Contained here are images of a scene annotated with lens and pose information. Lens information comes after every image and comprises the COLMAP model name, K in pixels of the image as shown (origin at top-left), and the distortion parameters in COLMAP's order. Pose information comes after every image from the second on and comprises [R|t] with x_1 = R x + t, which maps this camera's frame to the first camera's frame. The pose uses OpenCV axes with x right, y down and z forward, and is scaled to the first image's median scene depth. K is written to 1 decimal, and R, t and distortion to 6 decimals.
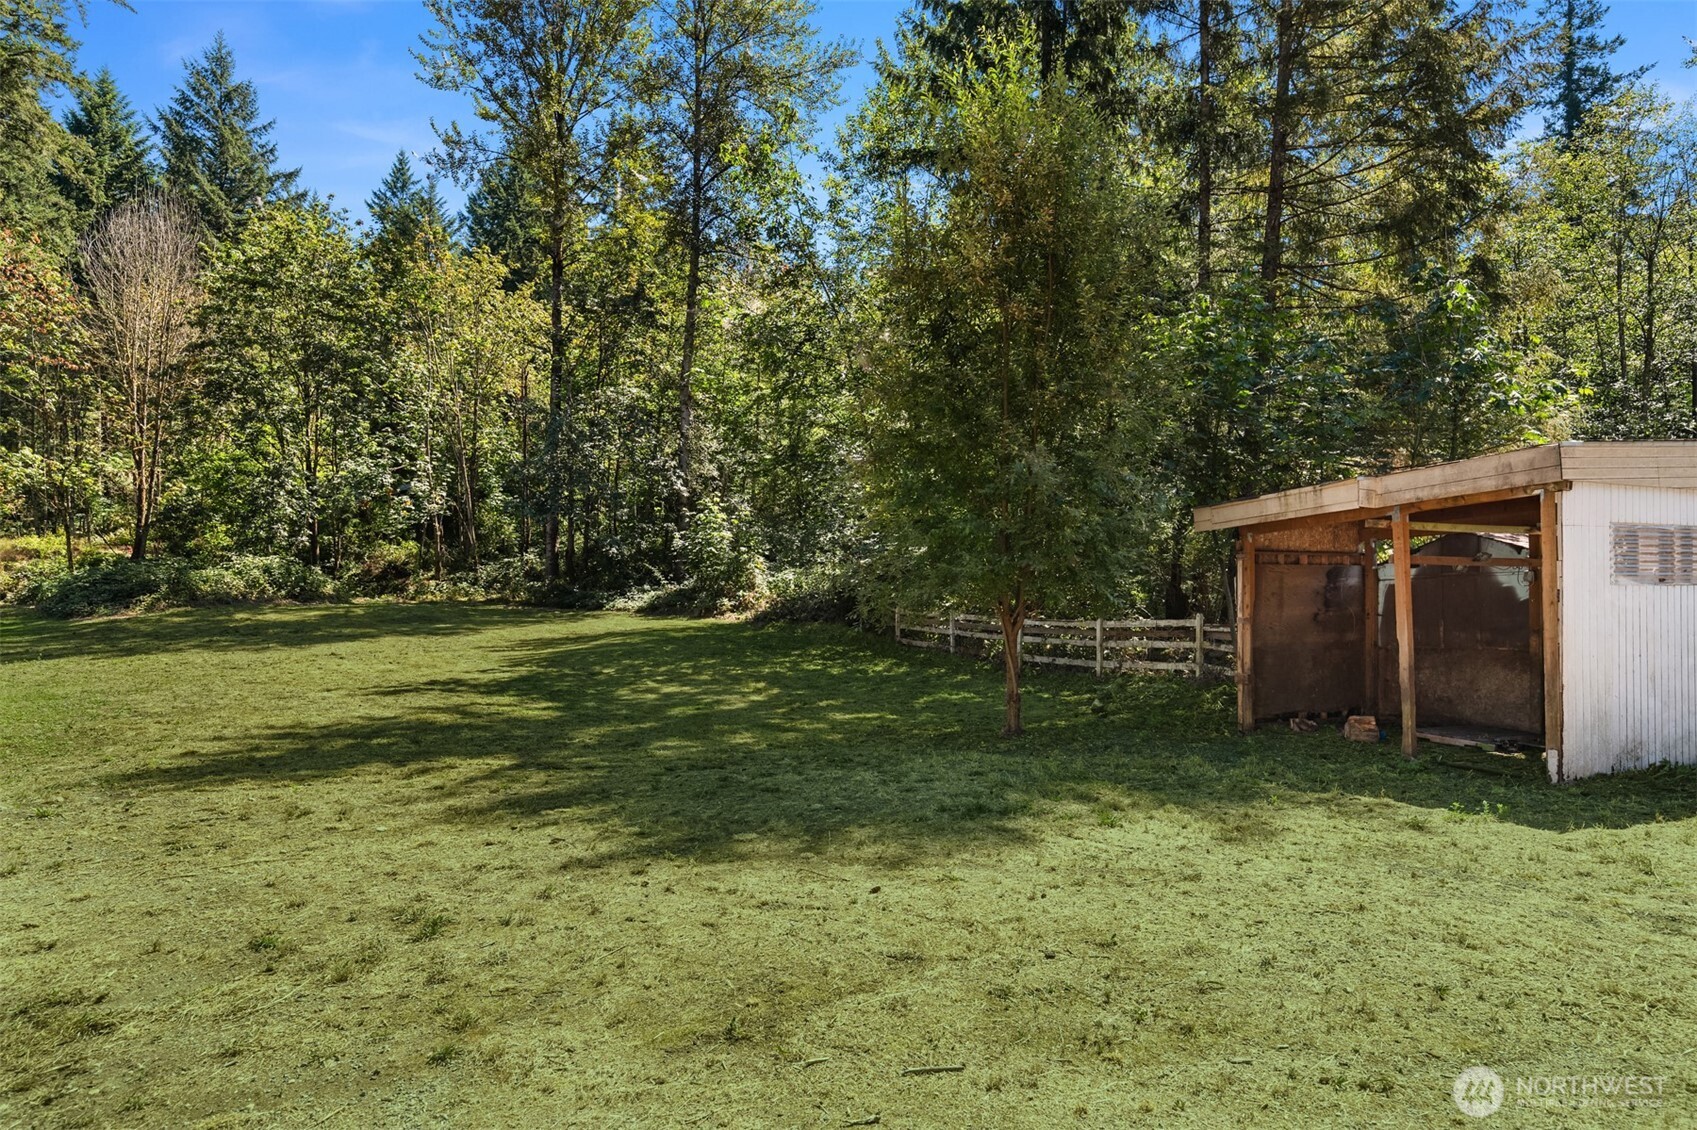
lens RADIAL K [[1006.3, 0, 813.1], [0, 1006.3, 623.7], [0, 0, 1]] dist [-0.006204, -0.002893]
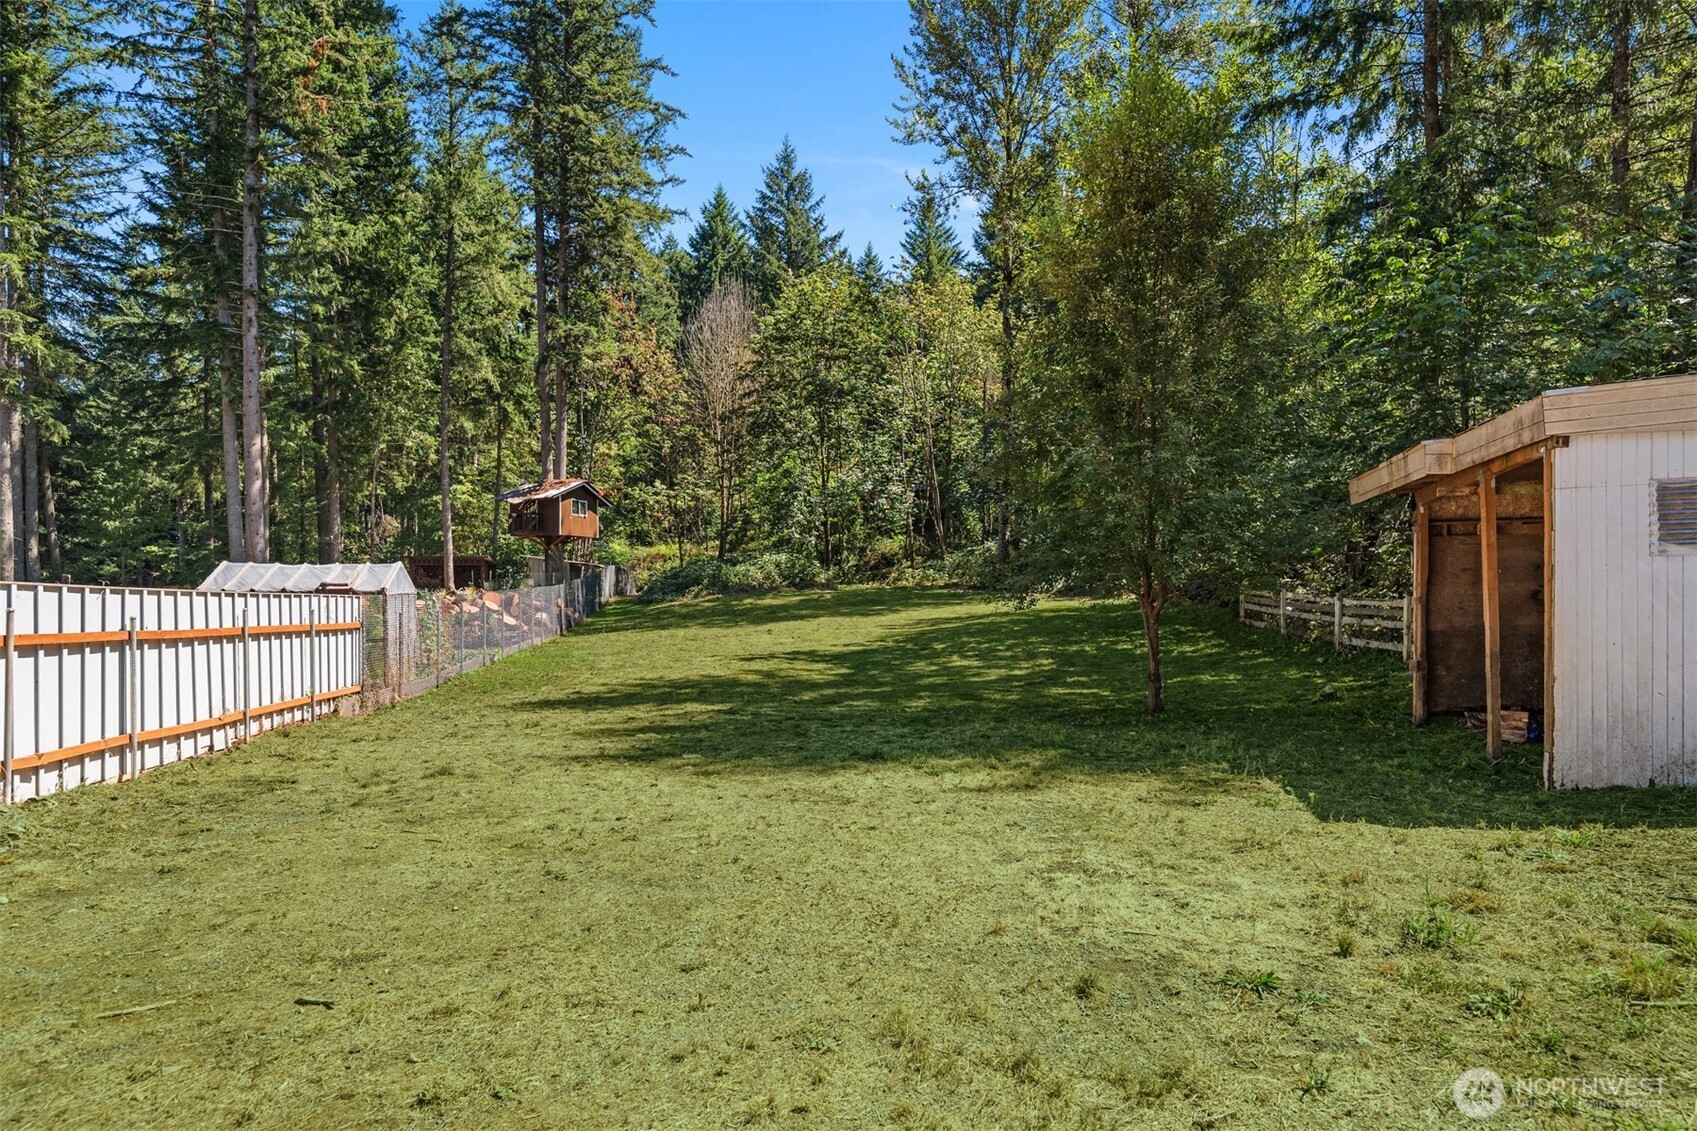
lens RADIAL K [[1006.3, 0, 813.1], [0, 1006.3, 624.2], [0, 0, 1]] dist [-0.006204, -0.002893]
pose [[0.808381, 0.004587, -0.588642, 0.229844], [0.008359, 0.999779, 0.019269, -0.001650], [0.588601, -0.020497, 0.808164, -0.017752]]
